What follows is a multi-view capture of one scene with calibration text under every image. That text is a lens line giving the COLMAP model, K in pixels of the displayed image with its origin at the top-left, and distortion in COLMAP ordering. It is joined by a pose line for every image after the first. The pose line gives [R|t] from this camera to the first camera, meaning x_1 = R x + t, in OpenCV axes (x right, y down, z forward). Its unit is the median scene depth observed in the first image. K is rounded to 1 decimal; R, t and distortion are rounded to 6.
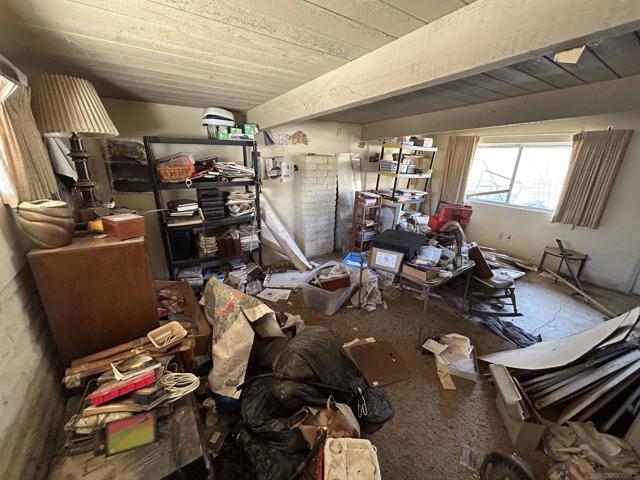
lens RADIAL K [[258.0, 0, 319.2], [0, 258.0, 237.9], [0, 0, 1]] dist [0.004367, 0.000595]
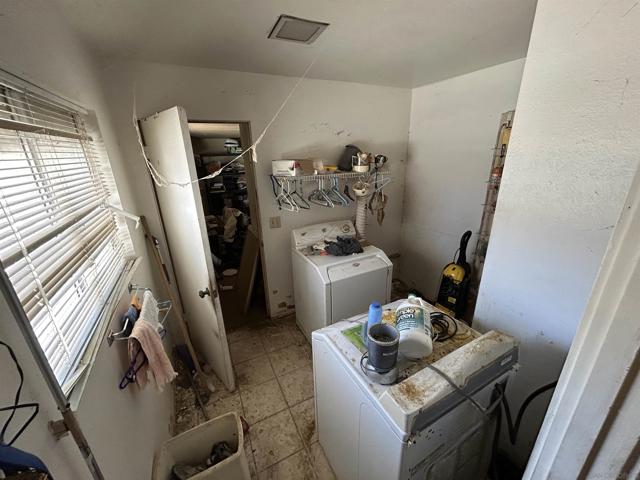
lens RADIAL K [[258.0, 0, 322.6], [0, 258.0, 242.1], [0, 0, 1]] dist [0.004367, 0.000595]
pose [[0.990585, -0.010050, -0.136530, 0.674977], [0.011340, 0.999898, 0.008669, 0.366060], [0.136429, -0.010136, 0.990598, -1.079814]]
